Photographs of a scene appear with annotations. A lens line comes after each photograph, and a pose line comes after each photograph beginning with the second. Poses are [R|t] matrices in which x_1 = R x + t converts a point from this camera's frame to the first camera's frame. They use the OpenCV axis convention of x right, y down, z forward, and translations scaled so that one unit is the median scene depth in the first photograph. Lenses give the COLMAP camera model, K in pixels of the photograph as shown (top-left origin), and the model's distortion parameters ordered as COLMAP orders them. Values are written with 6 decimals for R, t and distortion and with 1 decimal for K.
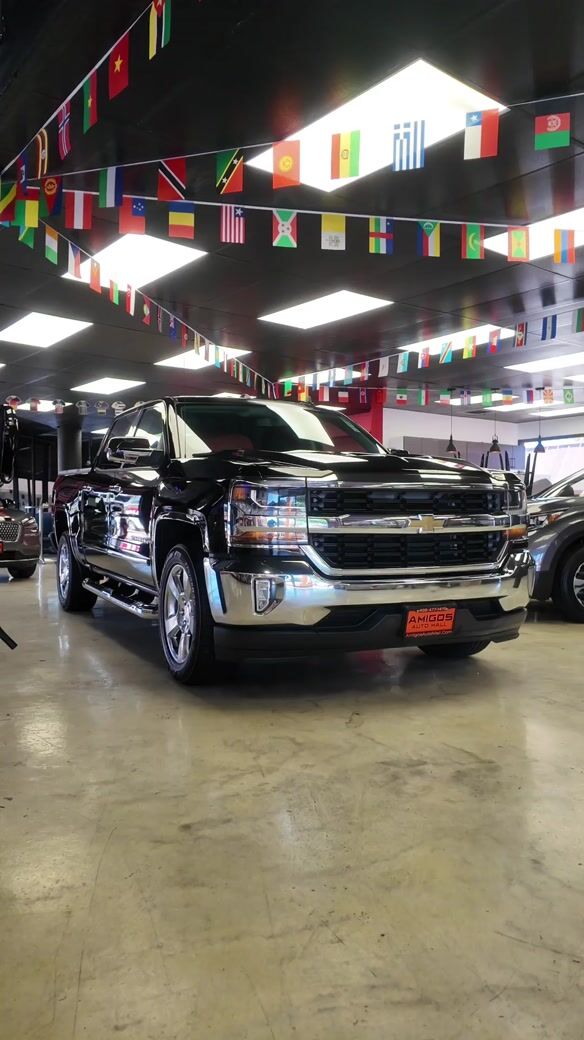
lens RADIAL K [[751.5, 0, 287.5], [0, 751.5, 524.1], [0, 0, 1]] dist [-0.000198, -0.021158]
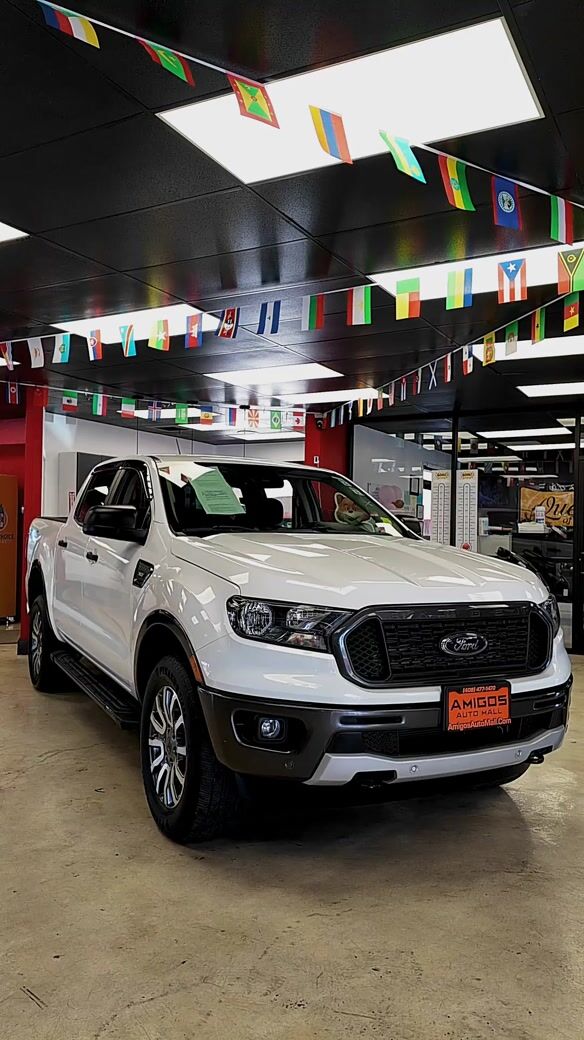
lens RADIAL K [[751.5, 0, 296.3], [0, 751.5, 523.5], [0, 0, 1]] dist [-0.000198, -0.021158]
pose [[0.916259, 0.030365, 0.399433, 0.080622], [-0.022413, 0.999447, -0.024565, -0.043569], [-0.399958, 0.013556, 0.916433, 0.289933]]
